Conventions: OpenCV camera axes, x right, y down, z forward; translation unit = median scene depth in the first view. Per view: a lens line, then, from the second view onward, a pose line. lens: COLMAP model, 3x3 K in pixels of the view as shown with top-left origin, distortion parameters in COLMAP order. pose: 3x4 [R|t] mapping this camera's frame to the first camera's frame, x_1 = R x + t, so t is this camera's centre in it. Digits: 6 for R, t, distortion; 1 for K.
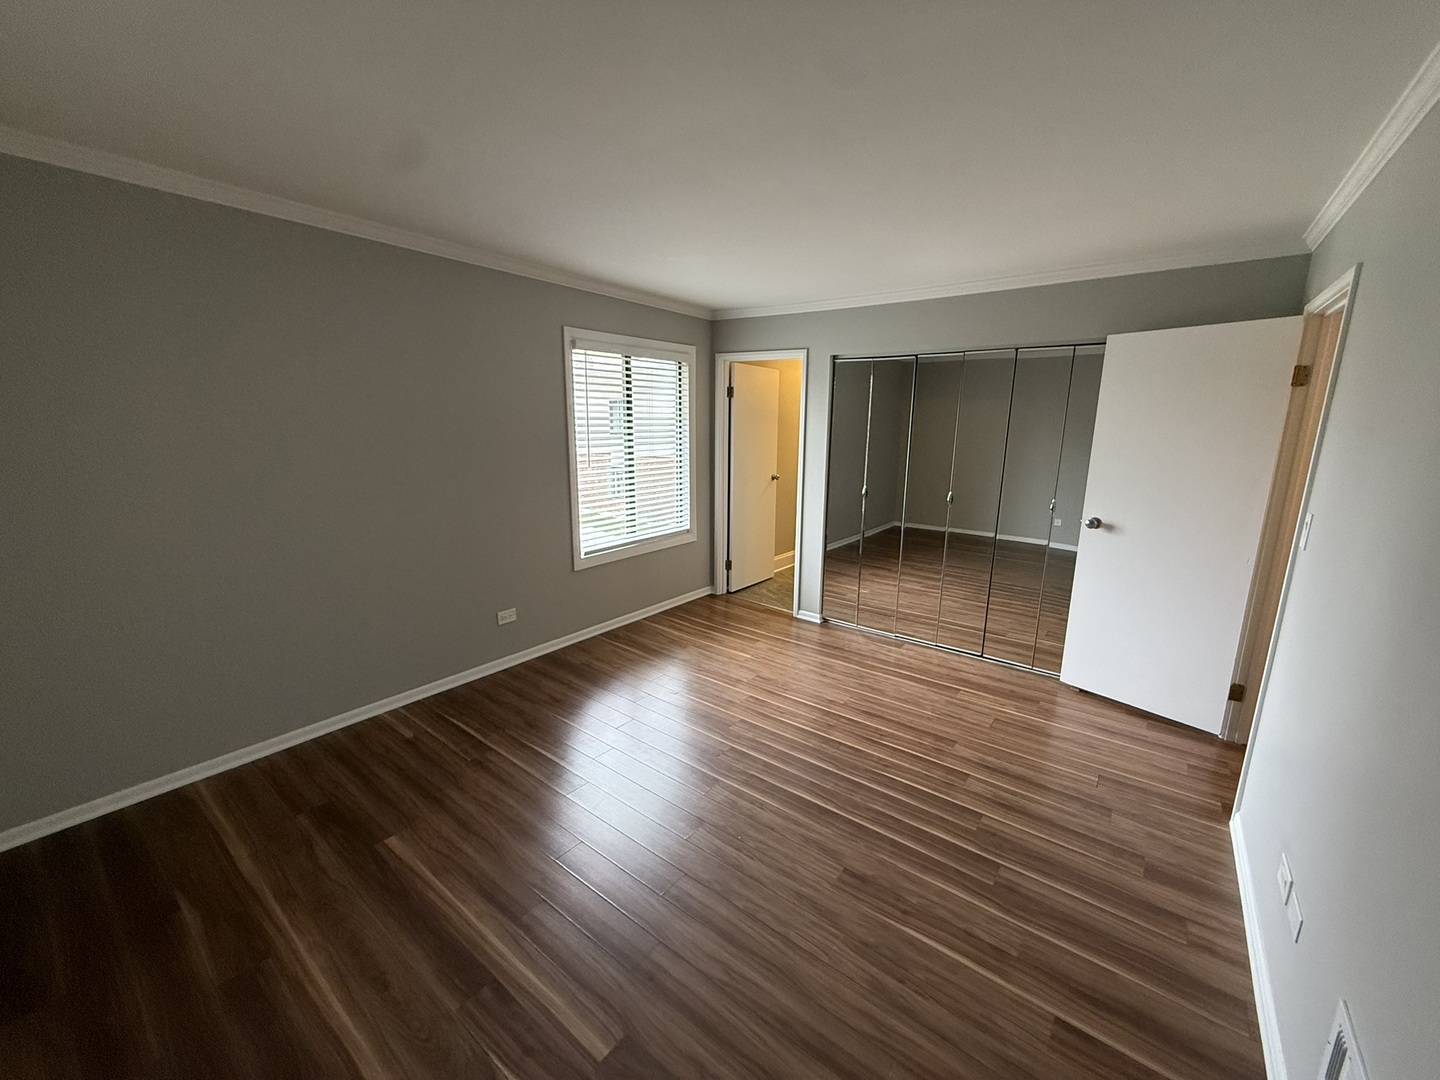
lens RADIAL K [[576.9, 0, 721.4], [0, 576.9, 538.7], [0, 0, 1]] dist [-0.006681, 0.001561]
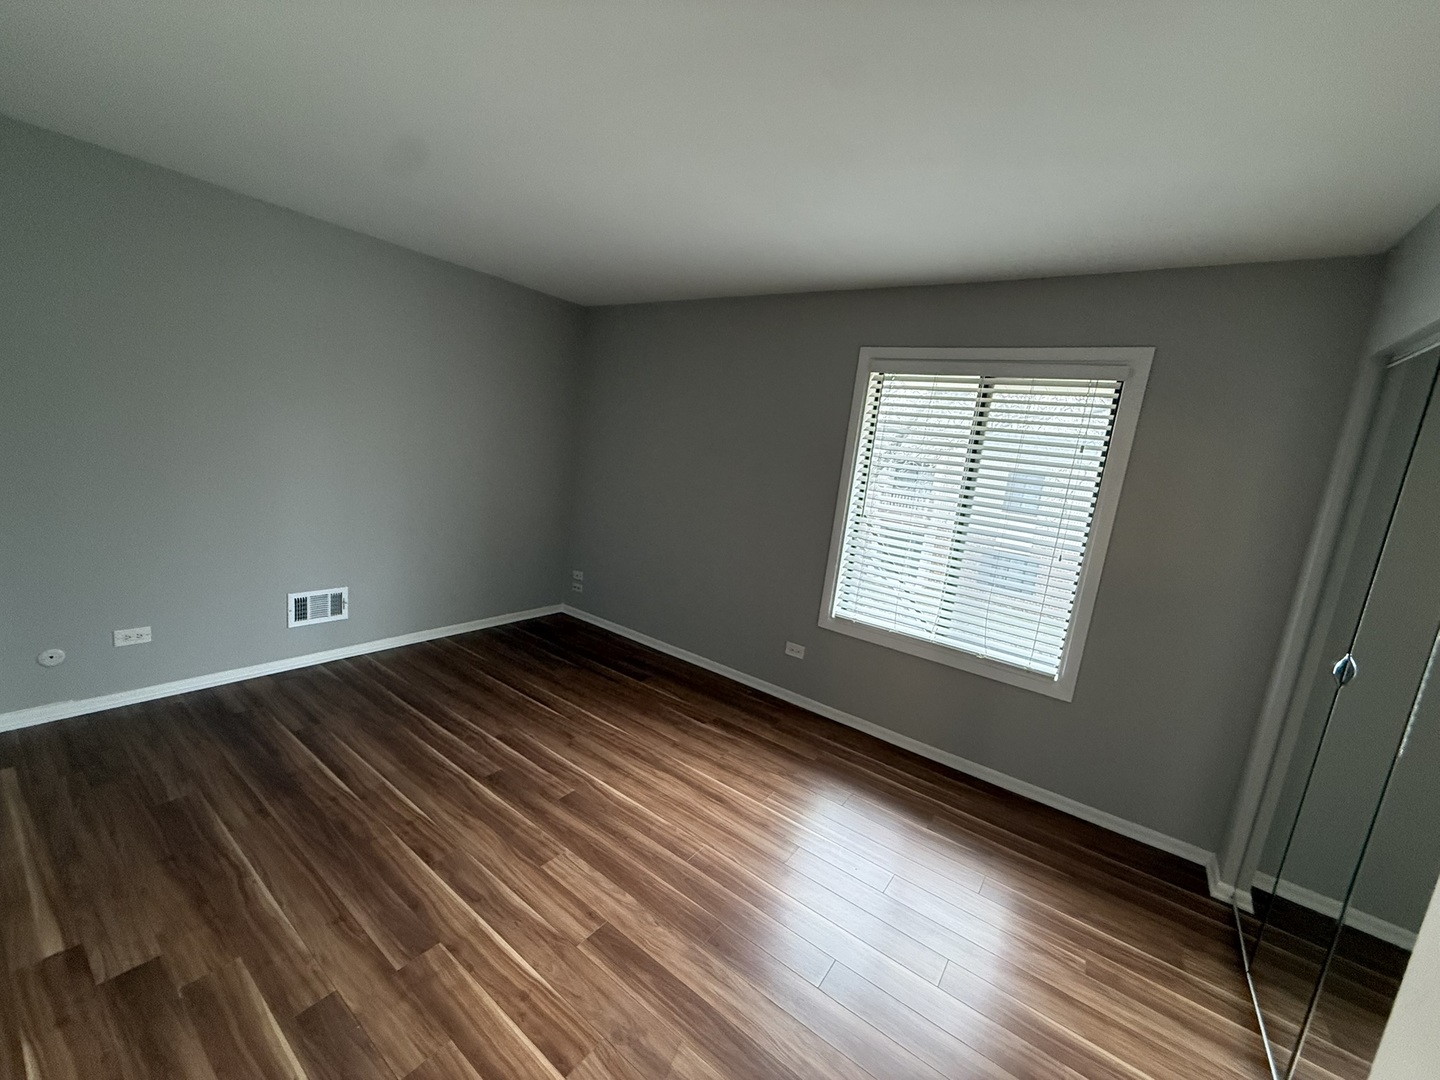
lens RADIAL K [[576.9, 0, 719.8], [0, 576.9, 540.9], [0, 0, 1]] dist [-0.006681, 0.001561]
pose [[0.051119, 0.164282, -0.985088, 0.551644], [-0.317058, 0.938019, 0.139979, -0.134862], [0.947027, 0.305175, 0.100037, 0.724670]]
